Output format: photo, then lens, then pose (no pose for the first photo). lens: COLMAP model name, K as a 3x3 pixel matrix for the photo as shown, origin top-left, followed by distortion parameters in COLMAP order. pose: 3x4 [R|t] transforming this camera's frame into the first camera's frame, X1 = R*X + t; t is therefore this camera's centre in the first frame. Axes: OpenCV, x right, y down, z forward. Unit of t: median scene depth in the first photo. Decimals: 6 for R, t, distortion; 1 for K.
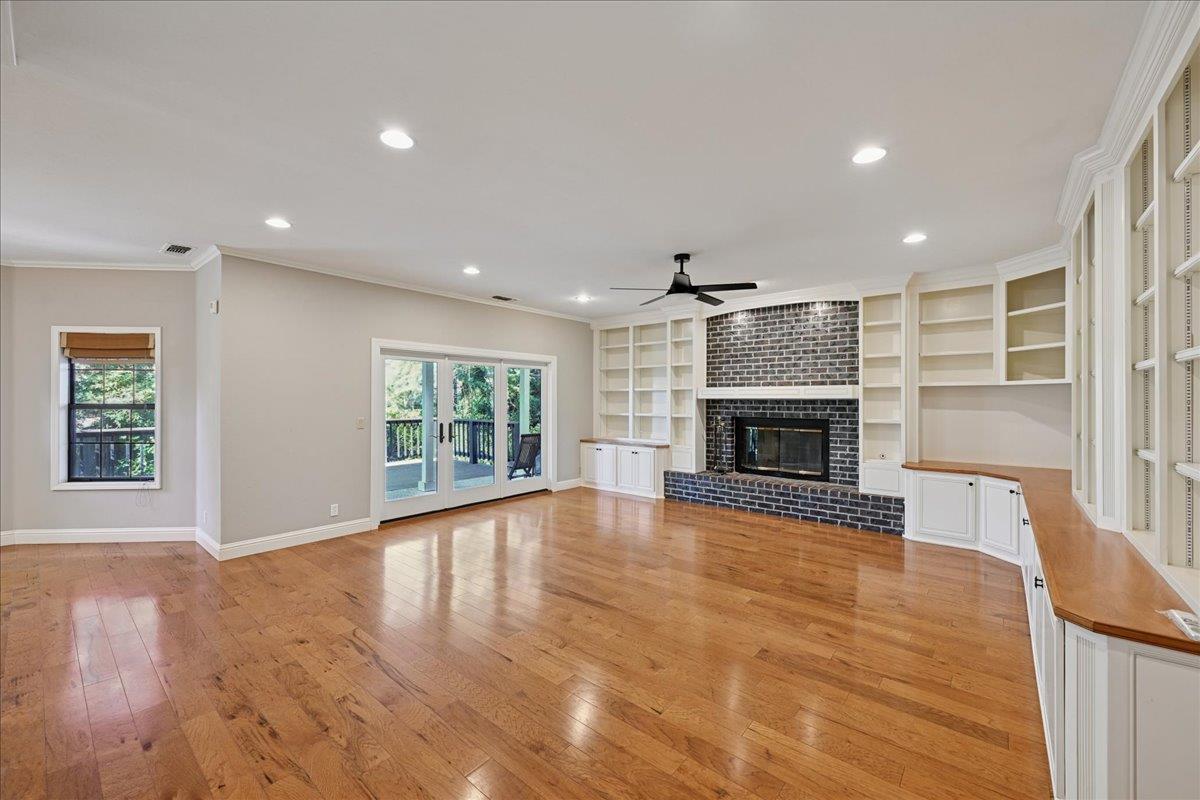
lens RADIAL K [[474.0, 0, 599.2], [0, 474.0, 398.9], [0, 0, 1]] dist [-0.000987, 0.000353]
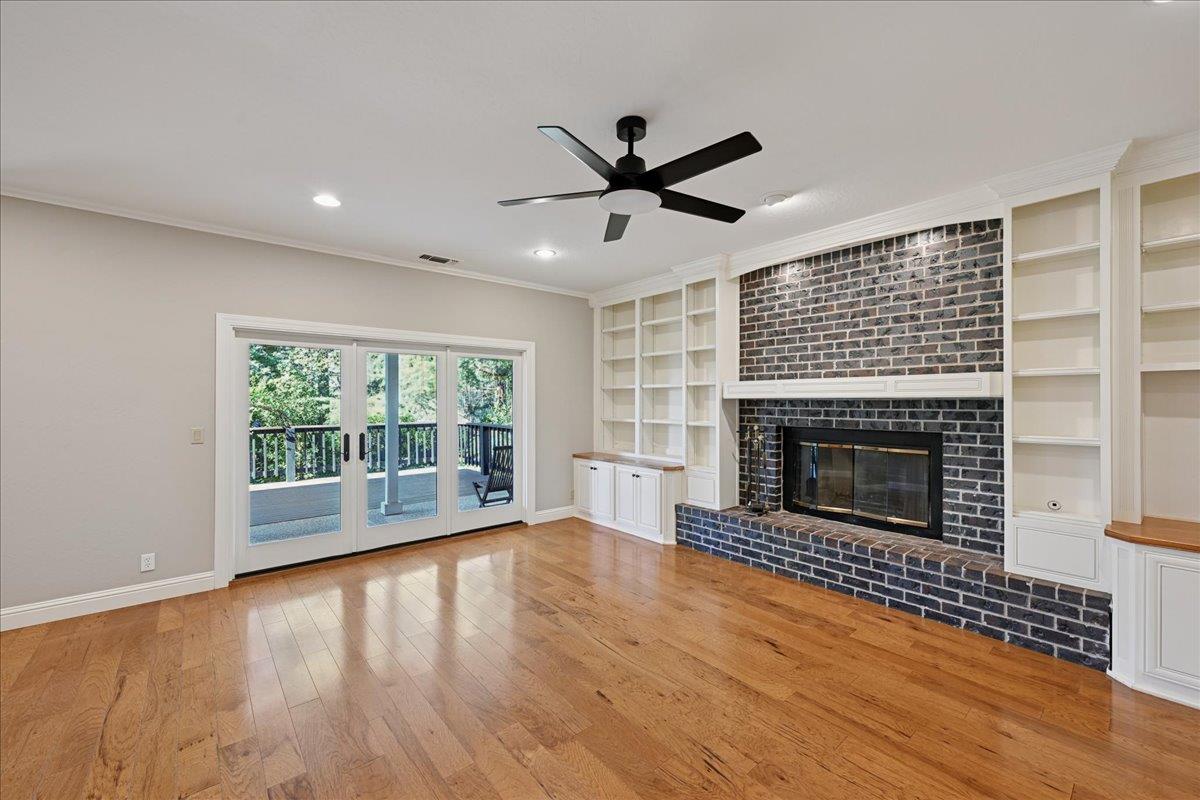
lens RADIAL K [[474.0, 0, 600.3], [0, 474.0, 400.2], [0, 0, 1]] dist [-0.000987, 0.000353]
pose [[0.985777, -0.003177, -0.168029, 0.166406], [0.003428, 0.999993, 0.001205, 0.000631], [0.168024, -0.001764, 0.985781, 0.350262]]
